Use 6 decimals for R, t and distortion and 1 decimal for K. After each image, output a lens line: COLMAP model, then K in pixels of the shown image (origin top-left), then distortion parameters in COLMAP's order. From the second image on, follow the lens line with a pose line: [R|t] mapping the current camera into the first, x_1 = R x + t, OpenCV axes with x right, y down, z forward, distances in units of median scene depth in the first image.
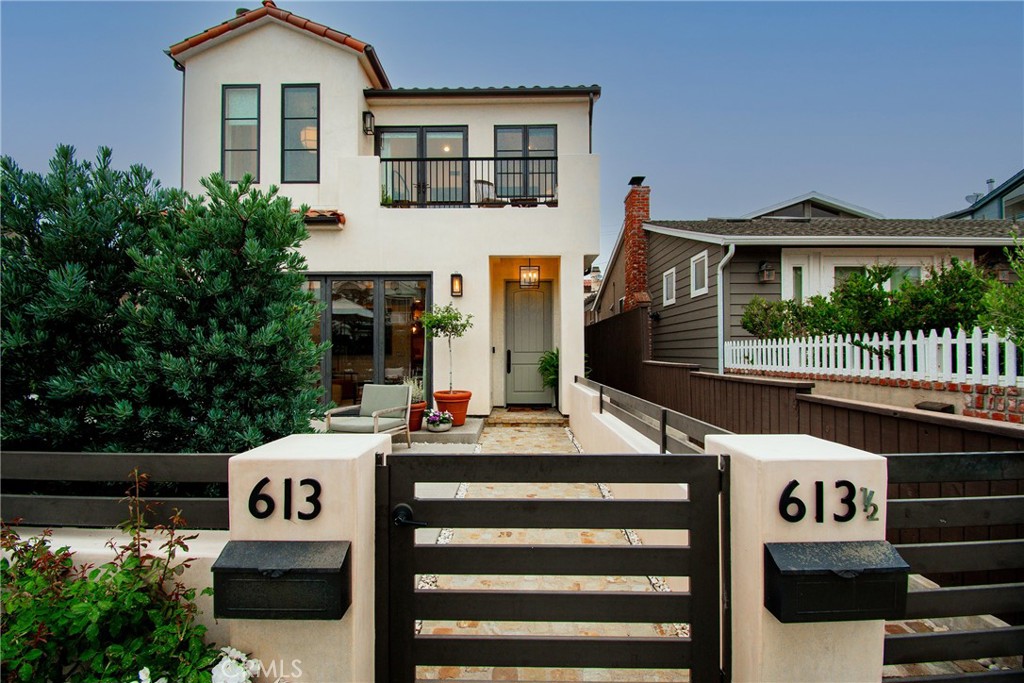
lens RADIAL K [[452.0, 0, 514.8], [0, 452.0, 348.5], [0, 0, 1]] dist [0.017316, -0.024772]
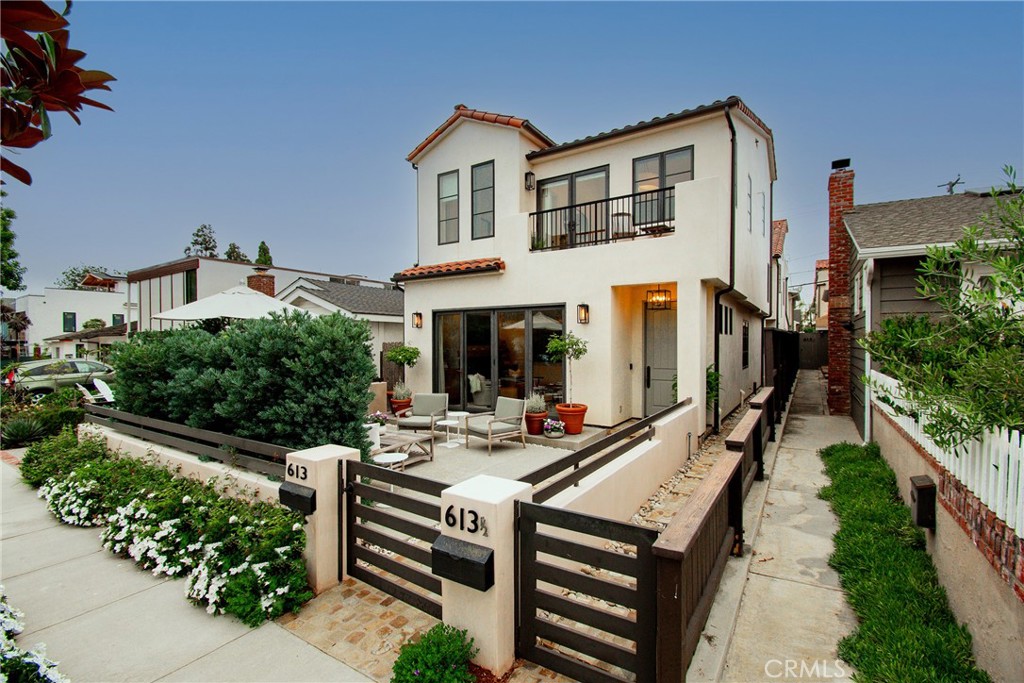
lens RADIAL K [[452.0, 0, 514.8], [0, 452.0, 348.5], [0, 0, 1]] dist [0.017316, -0.024772]
pose [[0.843098, 0.008710, -0.537689, 0.323958], [0.004838, 0.999706, 0.023779, -0.071844], [0.537738, -0.022649, 0.842808, -0.078415]]
